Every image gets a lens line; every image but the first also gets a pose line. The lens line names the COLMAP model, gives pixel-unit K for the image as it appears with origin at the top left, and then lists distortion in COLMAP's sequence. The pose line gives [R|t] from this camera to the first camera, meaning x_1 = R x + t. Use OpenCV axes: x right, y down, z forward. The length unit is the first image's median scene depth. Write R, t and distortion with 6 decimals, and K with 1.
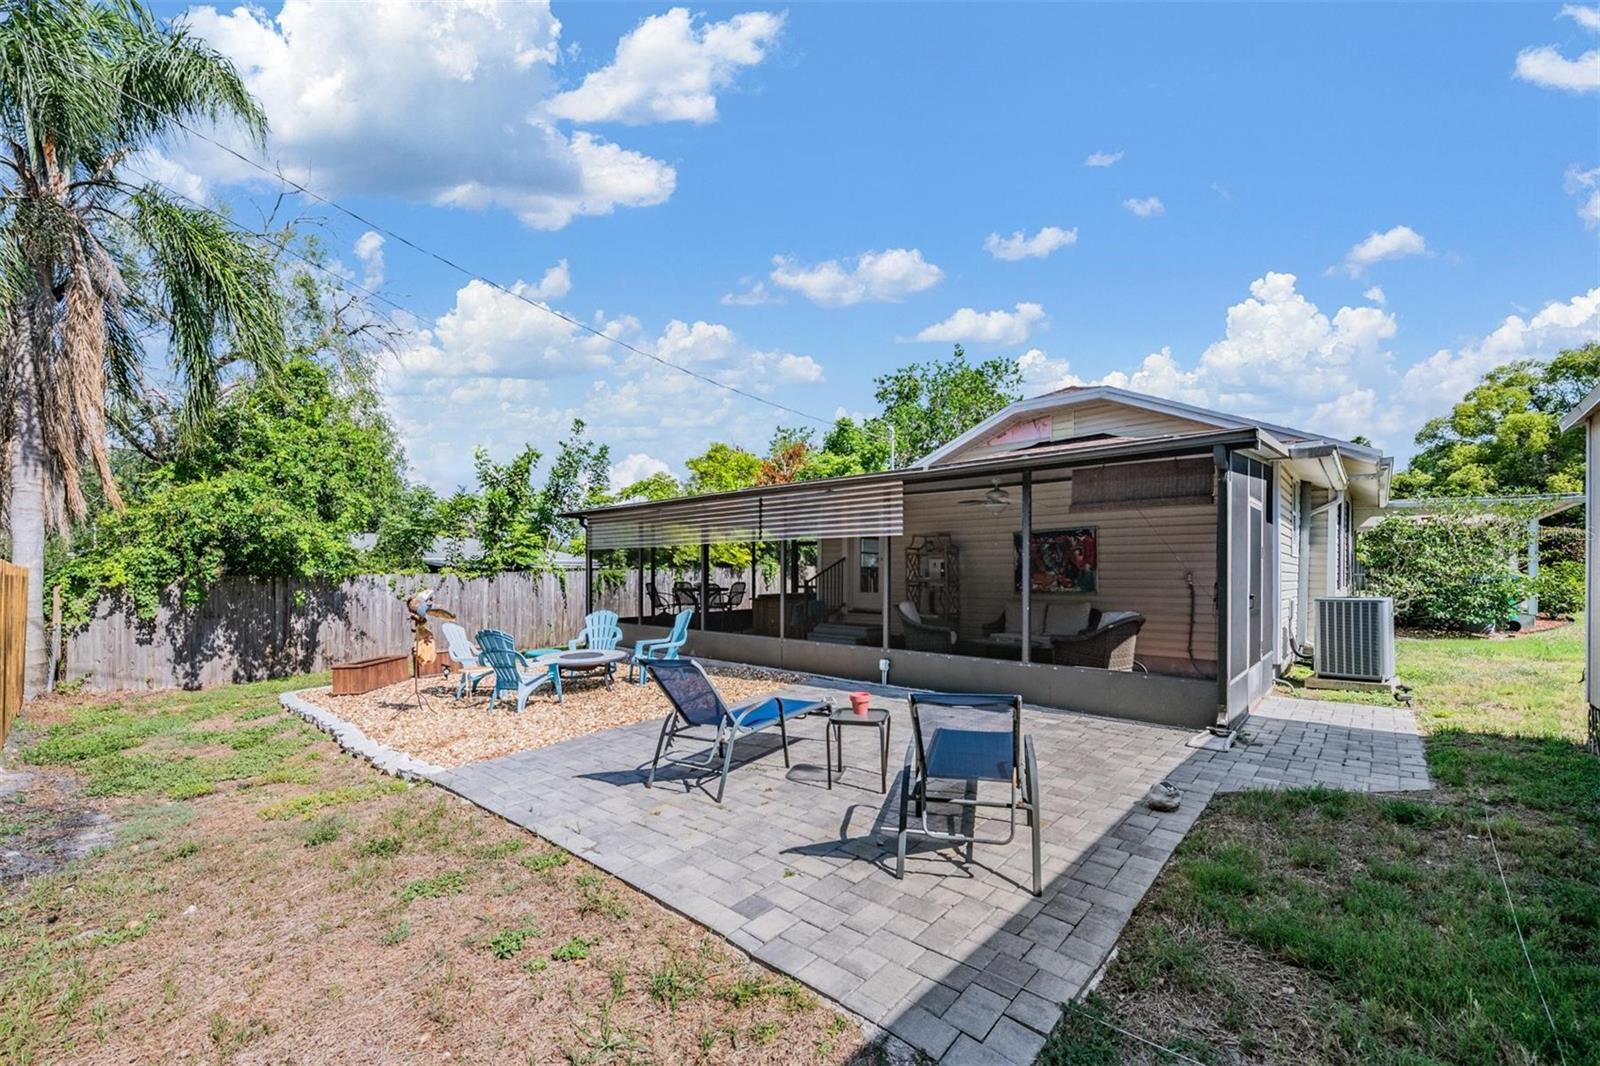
lens RADIAL K [[661.6, 0, 803.6], [0, 661.6, 576.9], [0, 0, 1]] dist [0.000525, 0.000018]
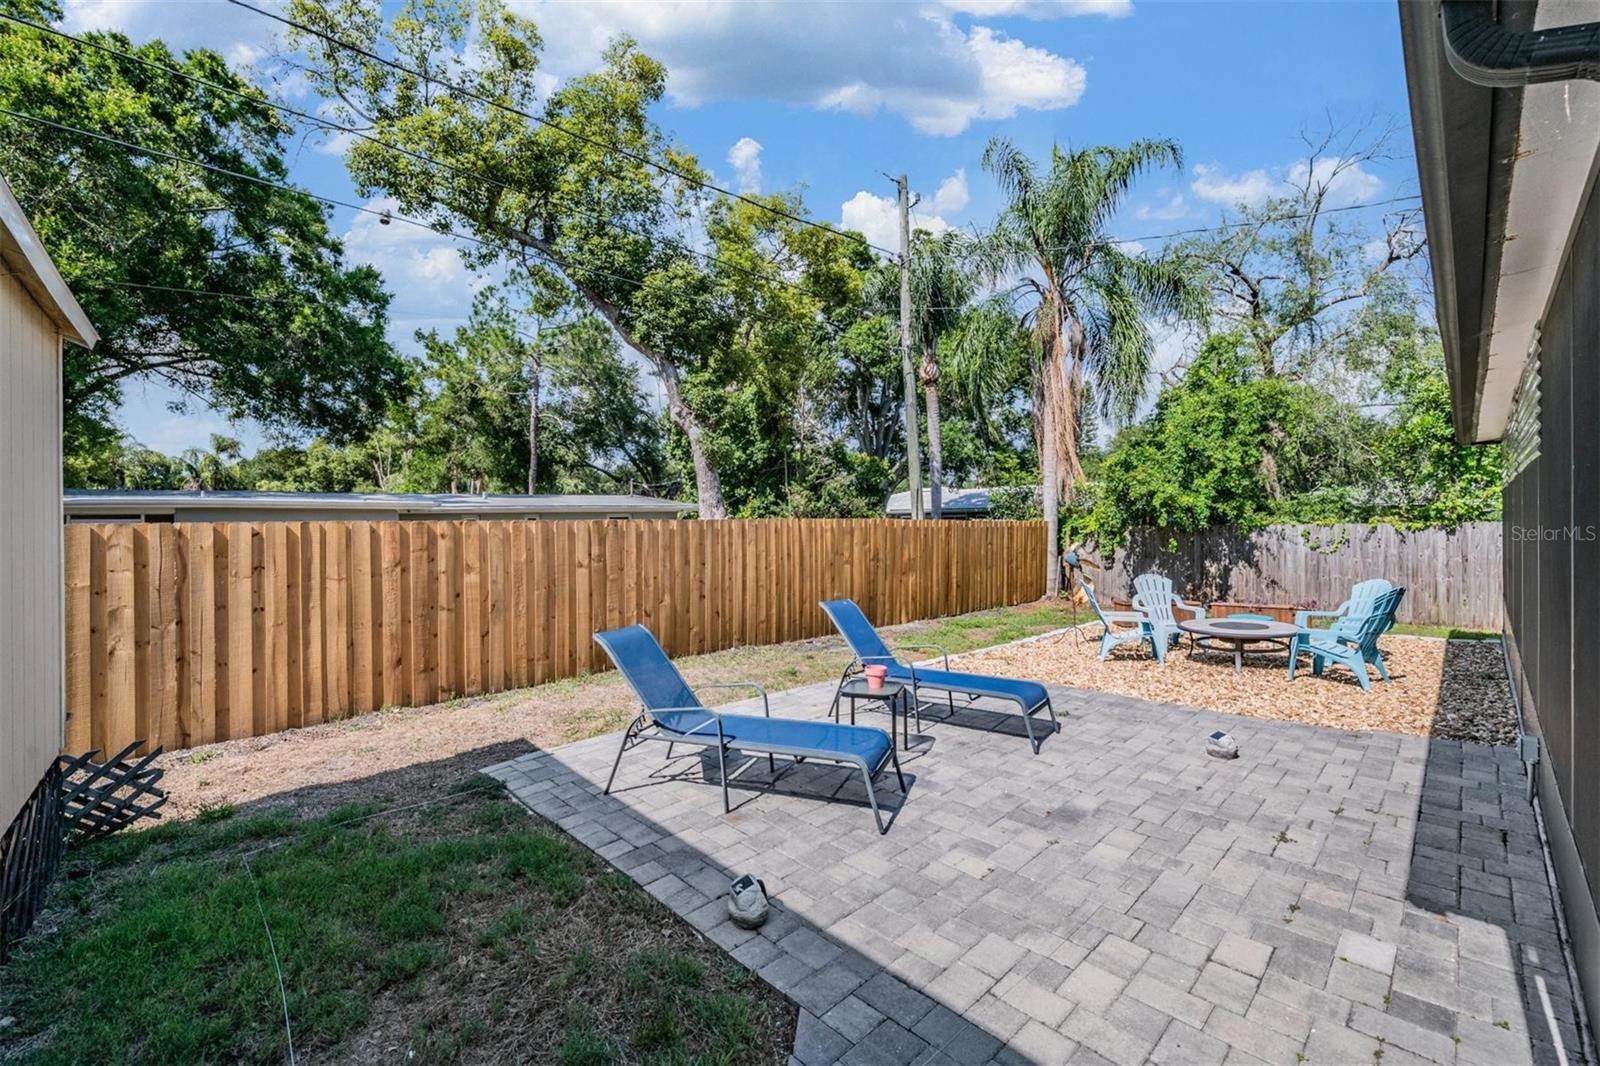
lens RADIAL K [[632.4, 0, 797.0], [0, 632.4, 527.0], [0, 0, 1]] dist [0.002218, 0.000111]
pose [[-0.084180, 0.010261, -0.996398, 0.429724], [0.005281, 0.999938, 0.009851, -0.015889], [0.996437, -0.004433, -0.084229, 0.406825]]
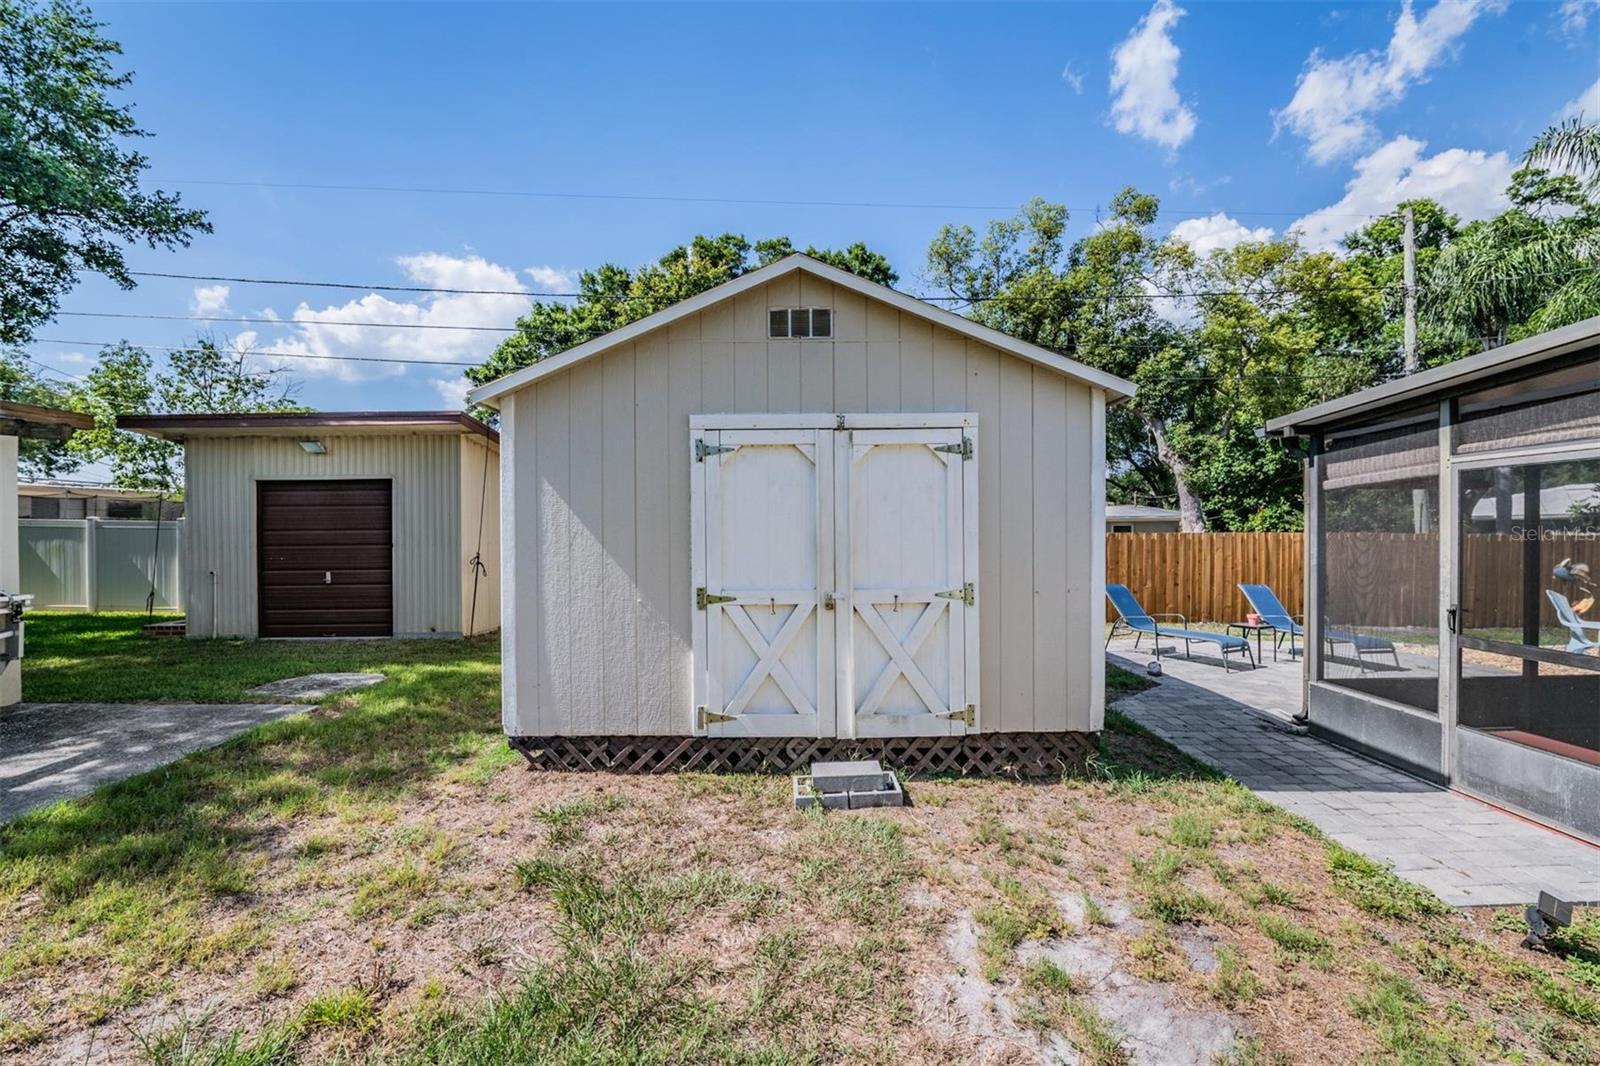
lens RADIAL K [[632.4, 0, 797.0], [0, 632.4, 527.0], [0, 0, 1]] dist [0.002218, 0.000111]
pose [[-0.745542, 0.002378, -0.666454, 0.700114], [0.000690, 0.999996, 0.002797, -0.024355], [0.666458, 0.001625, -0.745541, 0.519284]]
